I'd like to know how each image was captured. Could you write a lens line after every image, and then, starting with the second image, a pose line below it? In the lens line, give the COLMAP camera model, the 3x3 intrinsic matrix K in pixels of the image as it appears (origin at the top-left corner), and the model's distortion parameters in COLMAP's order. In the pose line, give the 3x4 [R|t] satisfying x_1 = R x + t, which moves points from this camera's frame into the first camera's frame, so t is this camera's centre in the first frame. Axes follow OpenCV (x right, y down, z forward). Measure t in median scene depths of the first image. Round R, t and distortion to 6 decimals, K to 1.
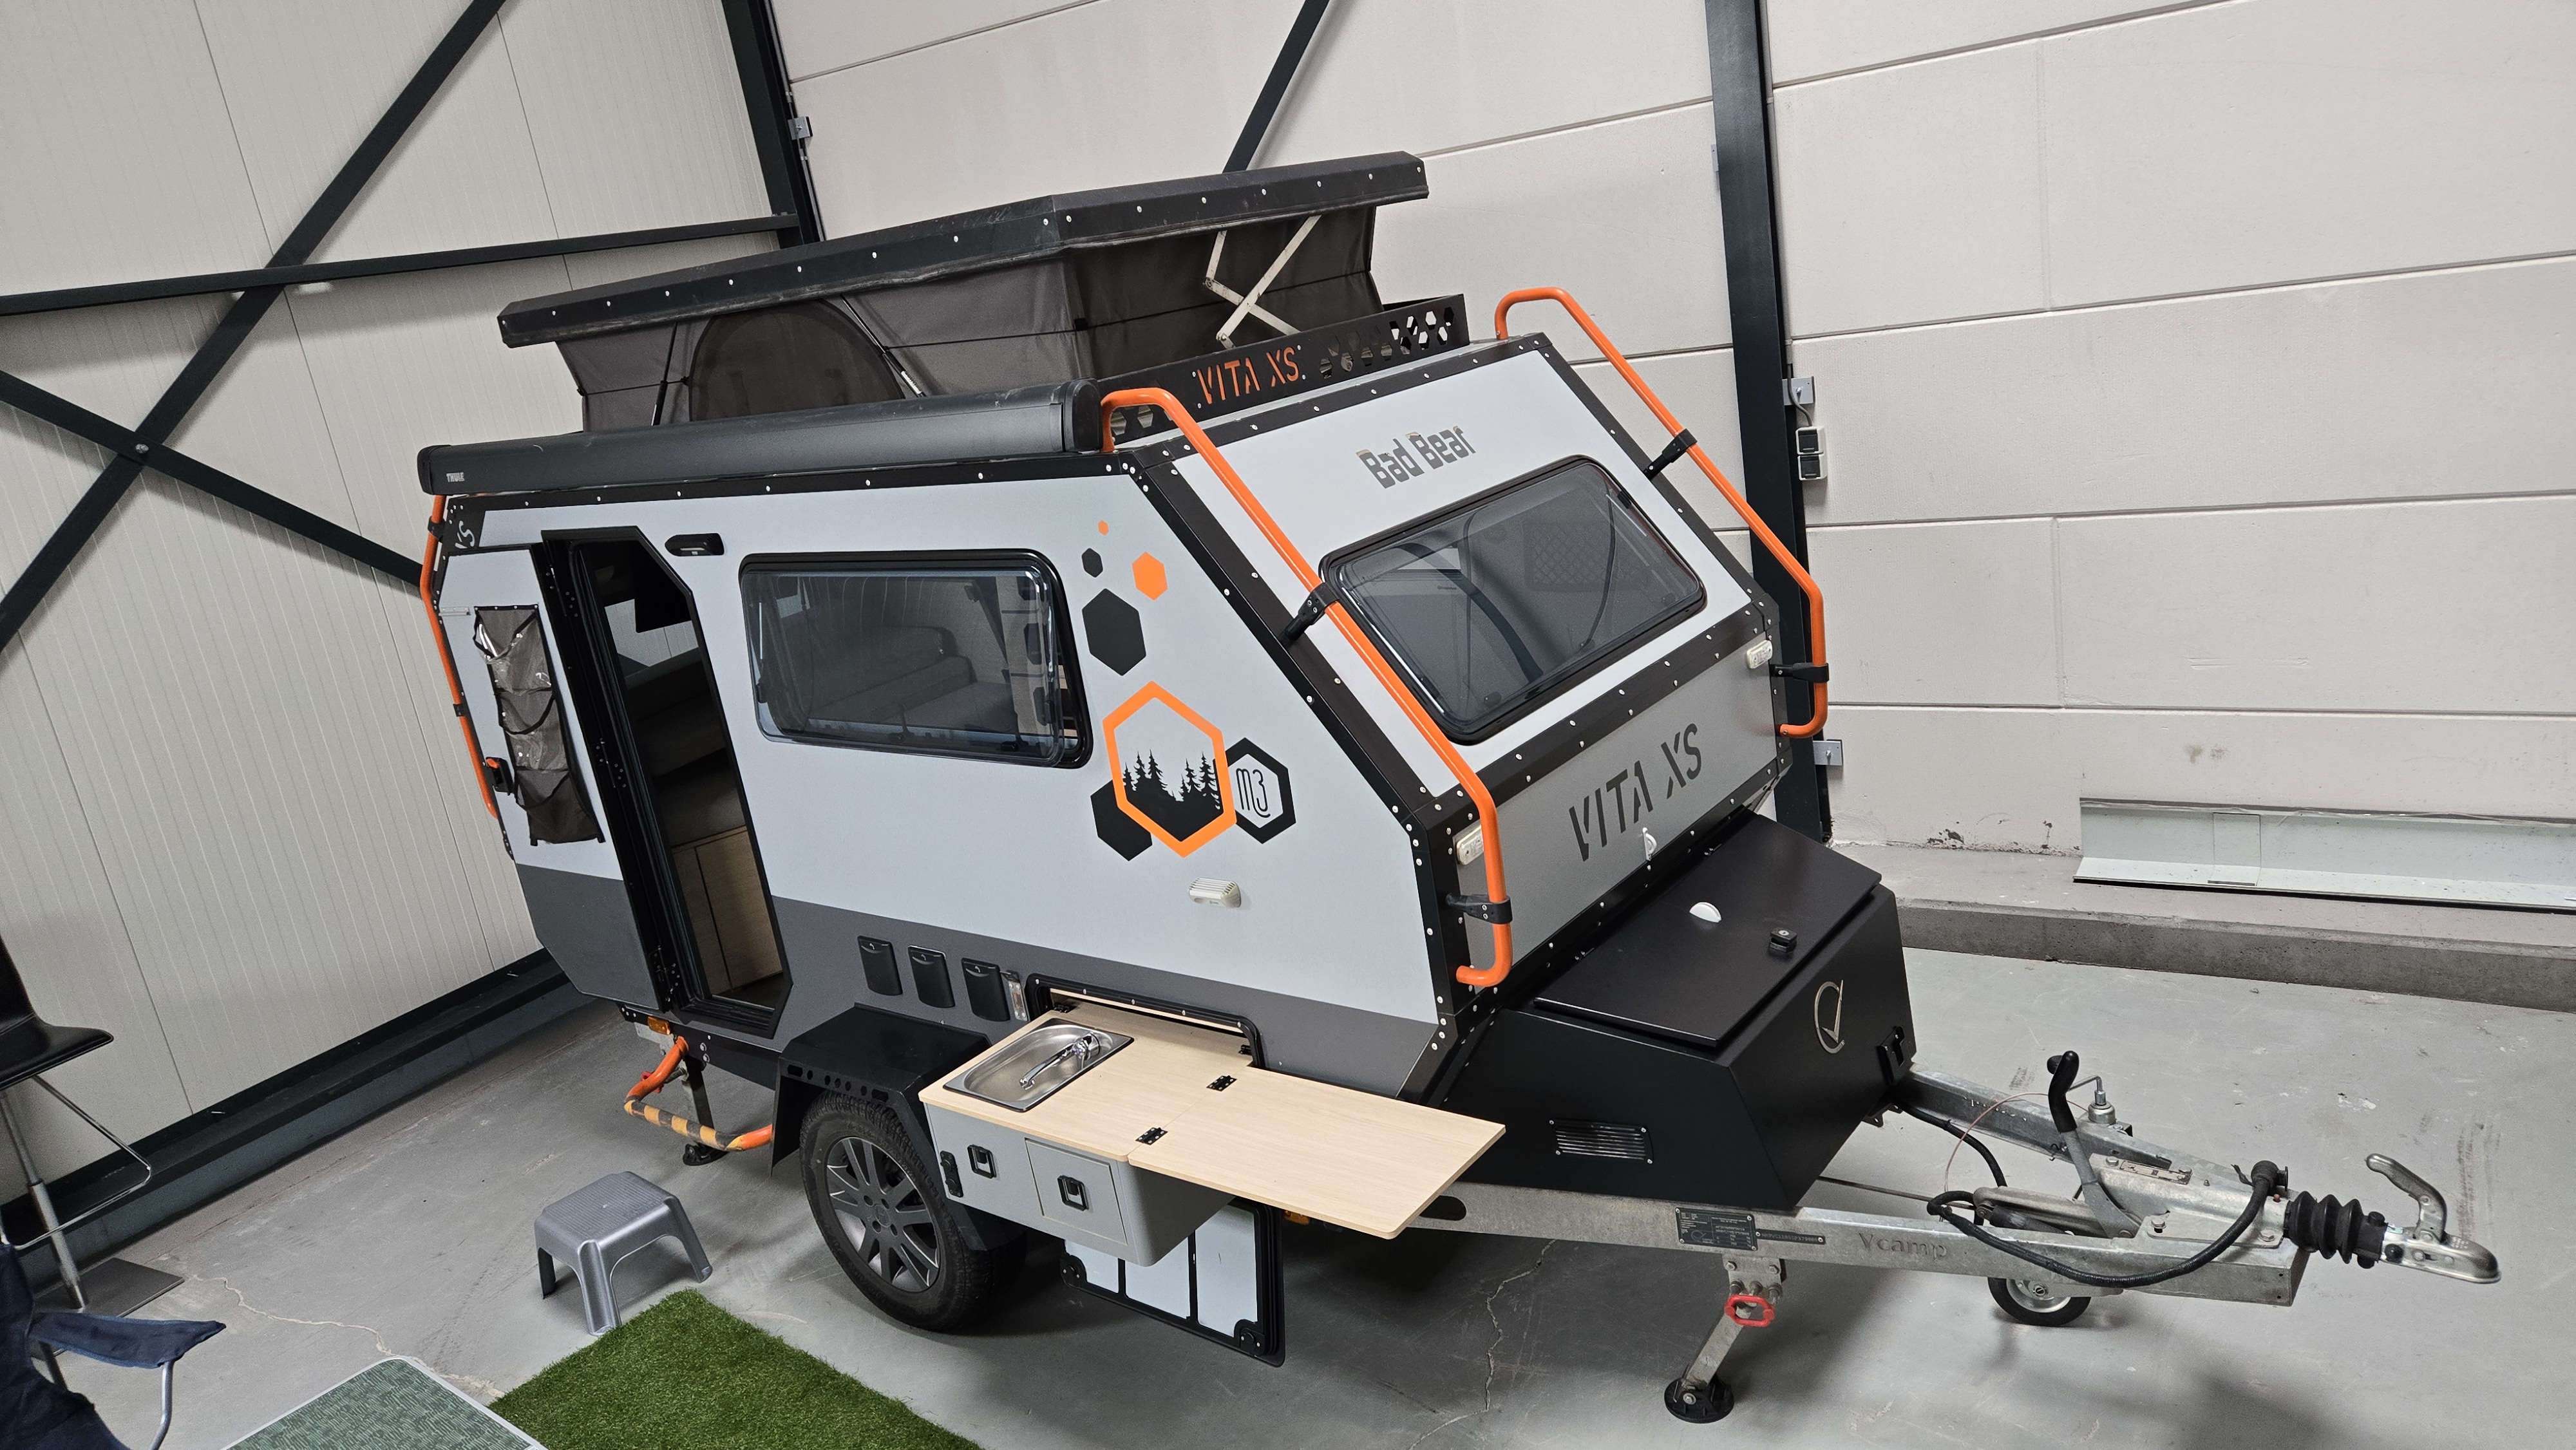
lens RADIAL K [[1701.1, 0, 1288.3], [0, 1701.1, 706.8], [0, 0, 1]] dist [0.076364, -0.067147]
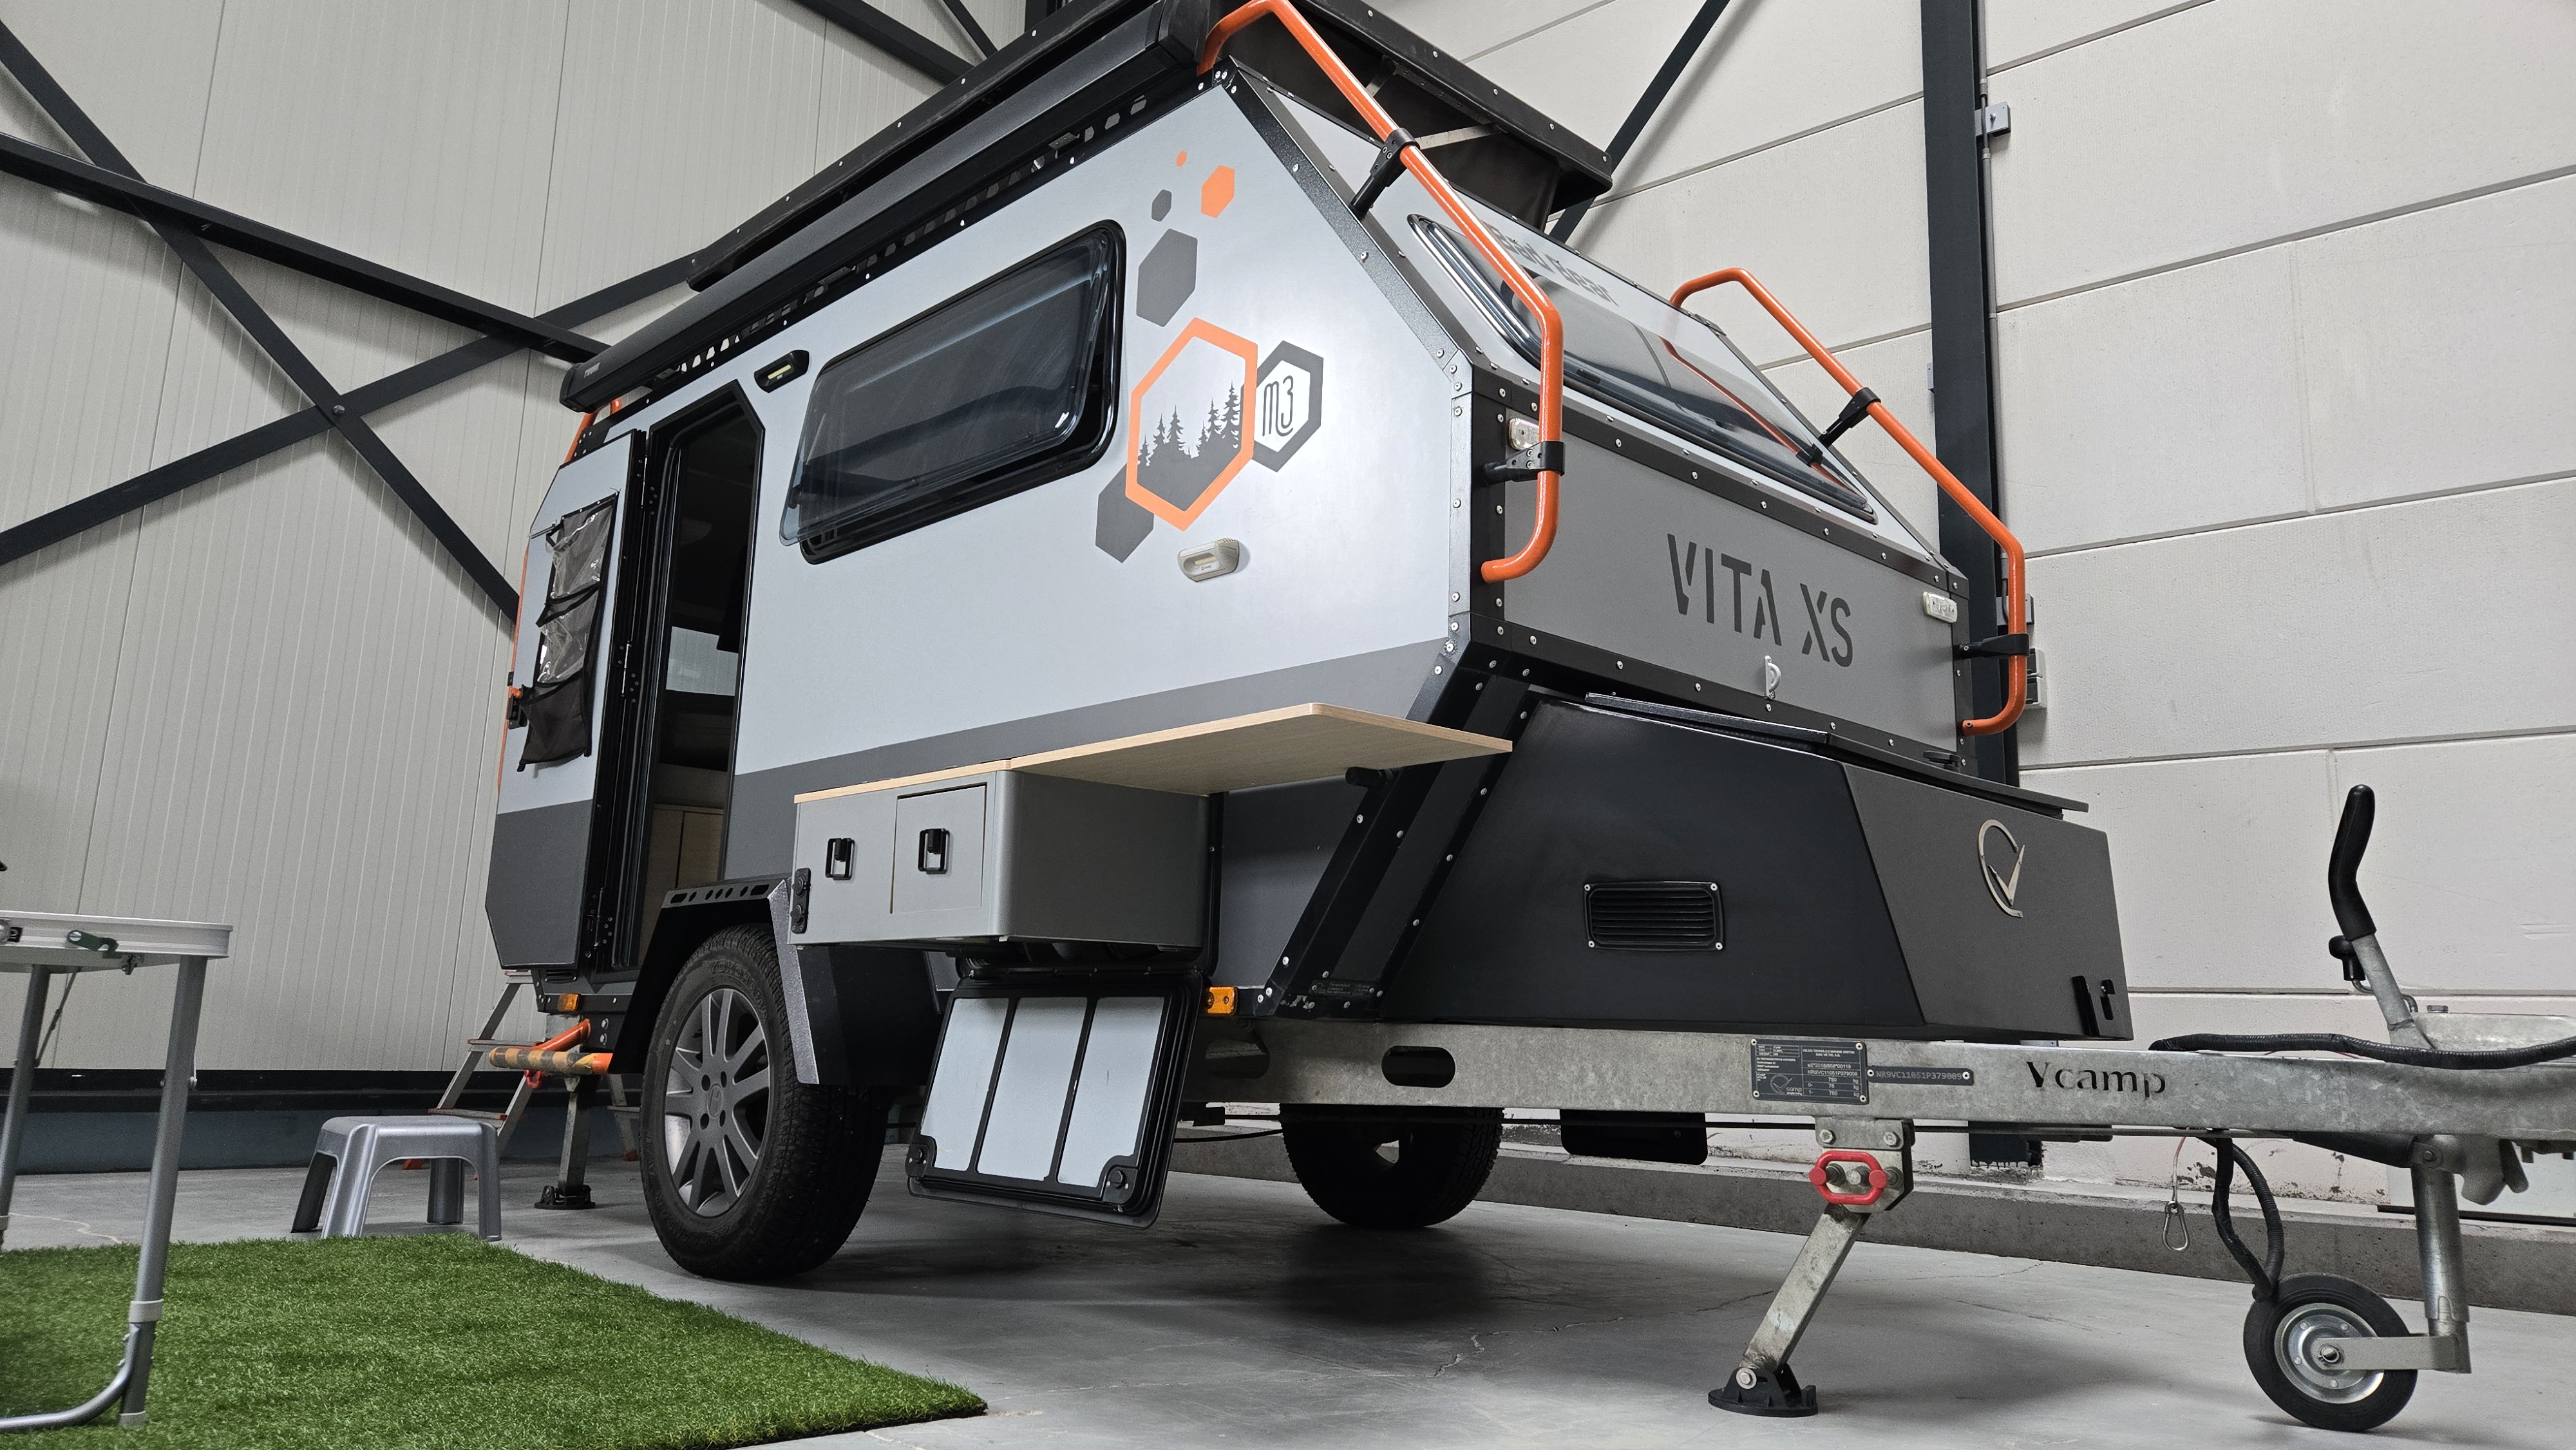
lens RADIAL K [[1707.6, 0, 1288.0], [0, 1707.6, 725.0], [0, 0, 1]] dist [0.070131, -0.057222]
pose [[0.973621, 0.160290, -0.162383, 0.132263], [-0.214715, 0.884416, -0.414375, 0.489972], [0.077194, 0.438310, 0.895503, 0.303680]]
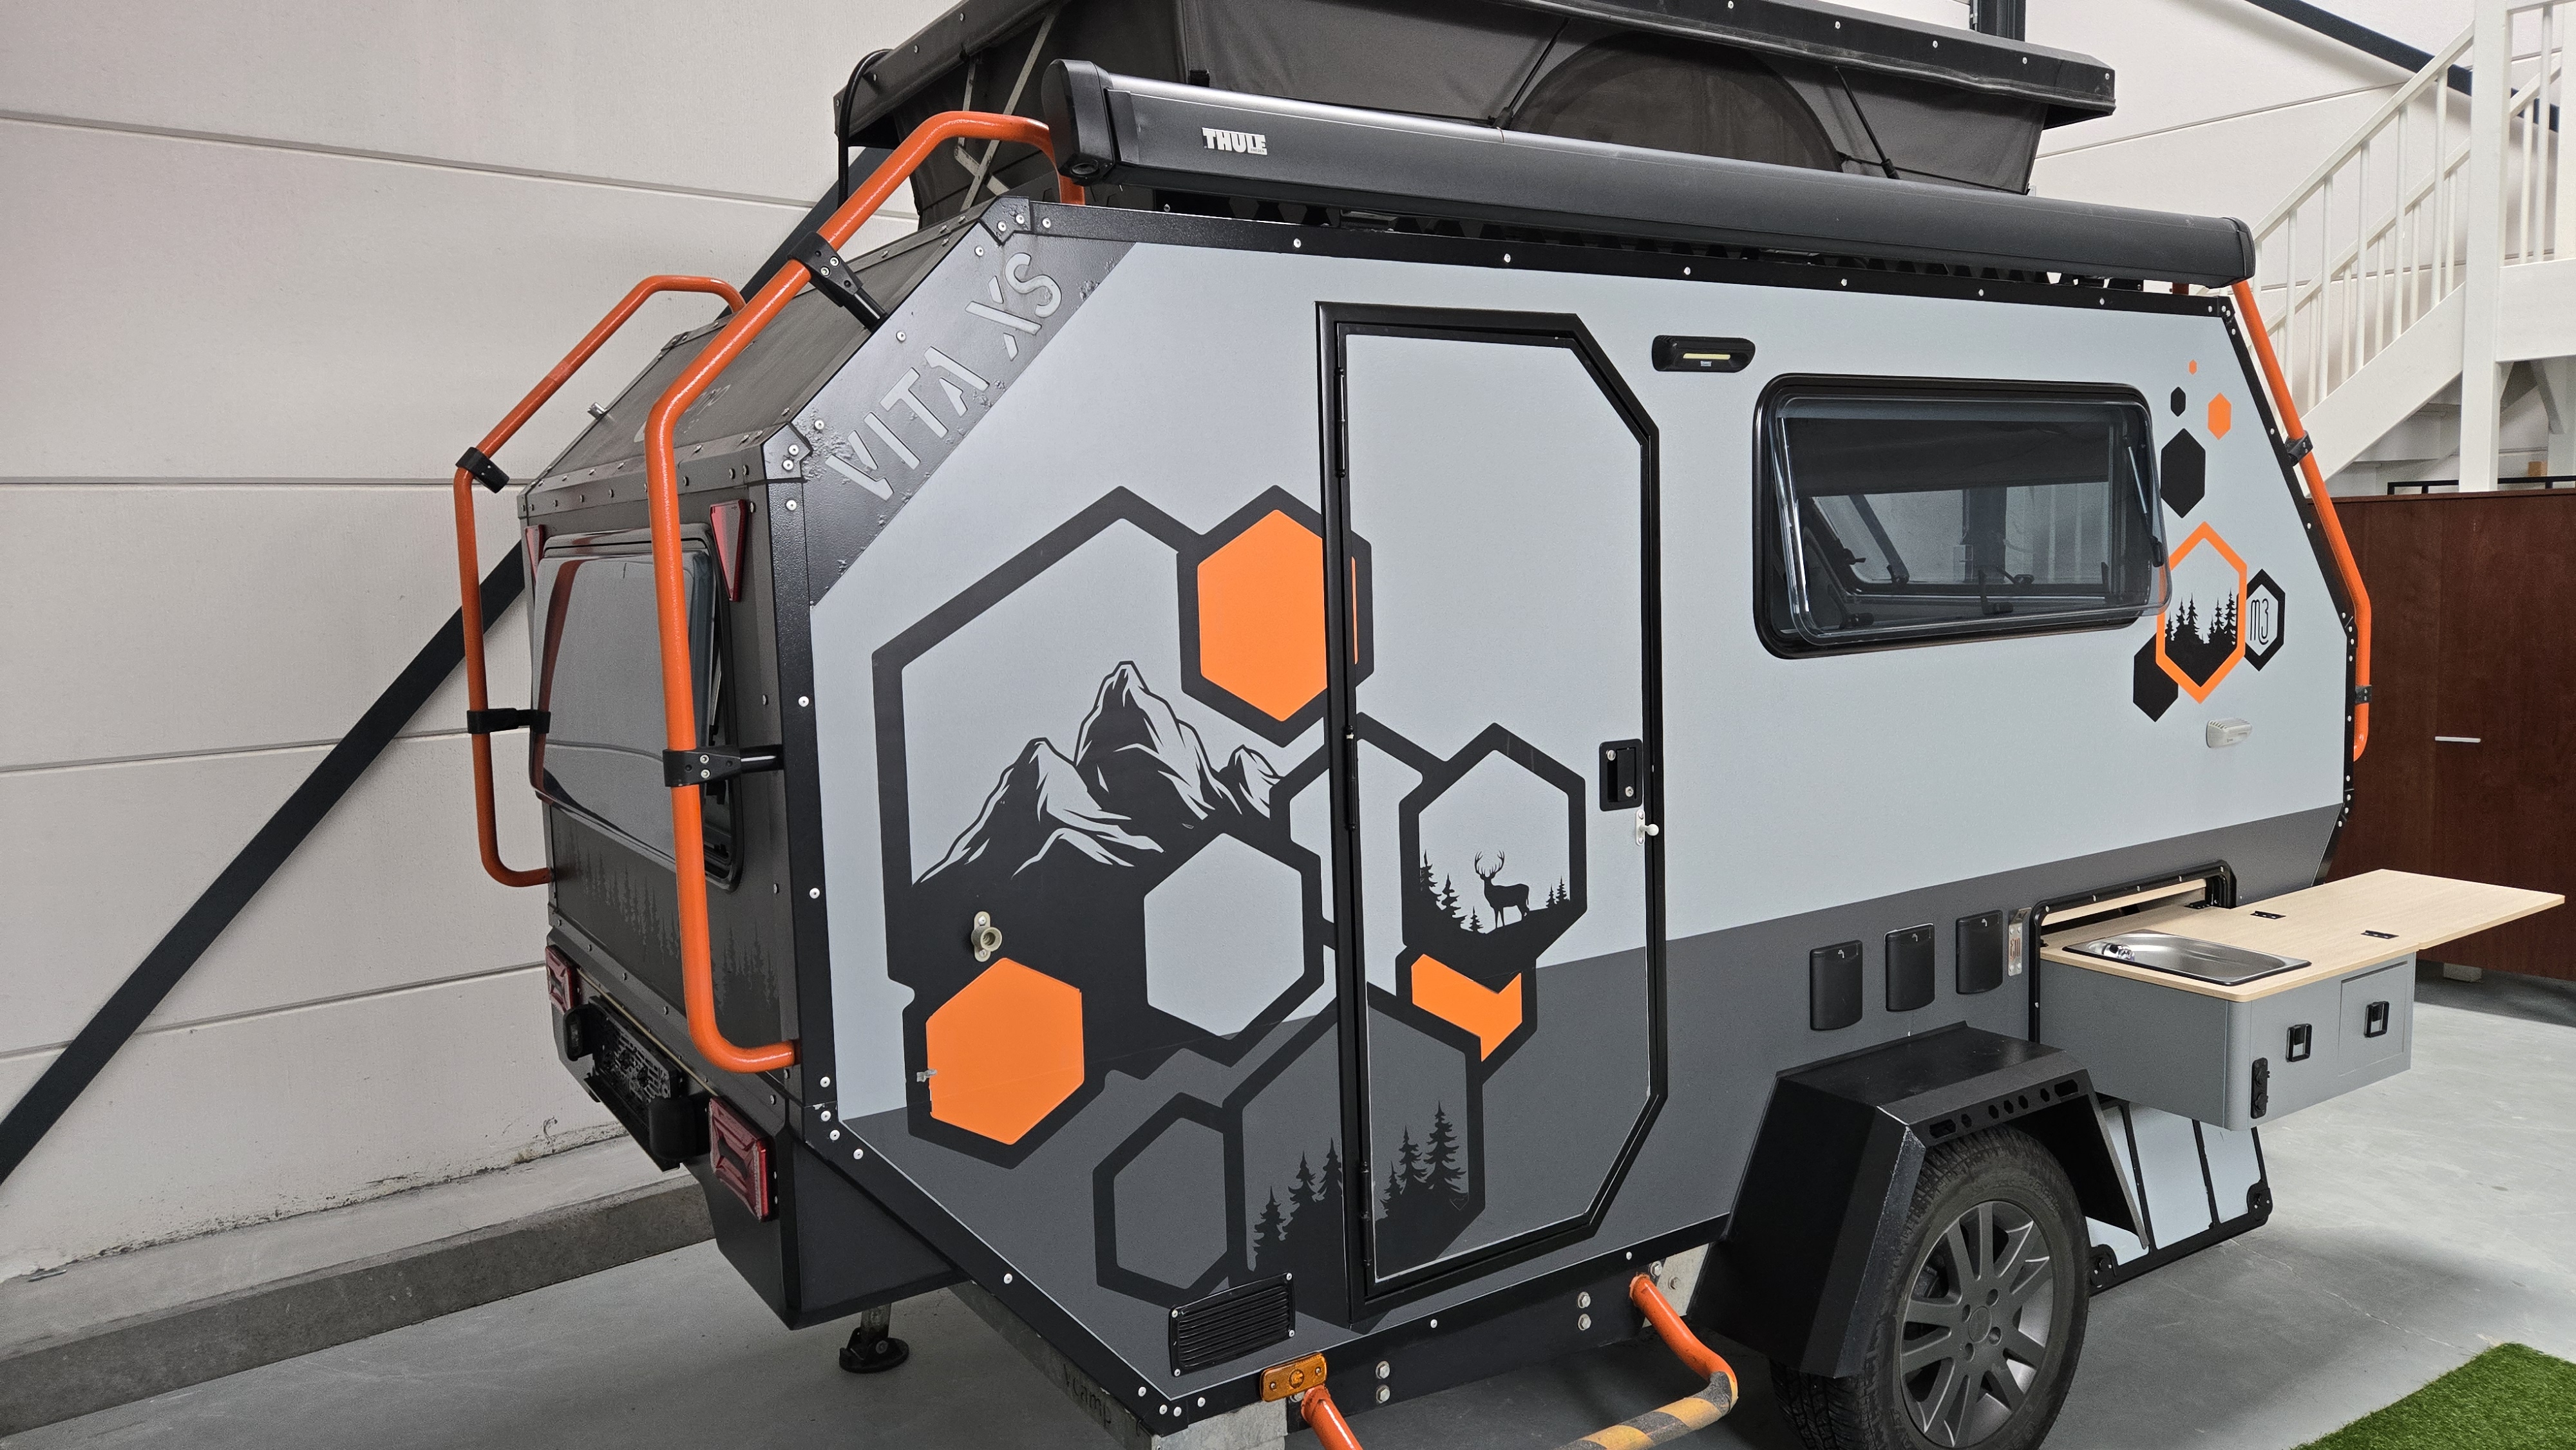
lens RADIAL K [[1732.2, 0, 1279.6], [0, 1732.2, 713.0], [0, 0, 1]] dist [0.035190, -0.000376]
pose [[0.320535, 0.057869, 0.945467, -1.200393], [0.233709, 0.962444, -0.138140, 0.107362], [-0.917953, 0.265243, 0.294972, 1.173796]]
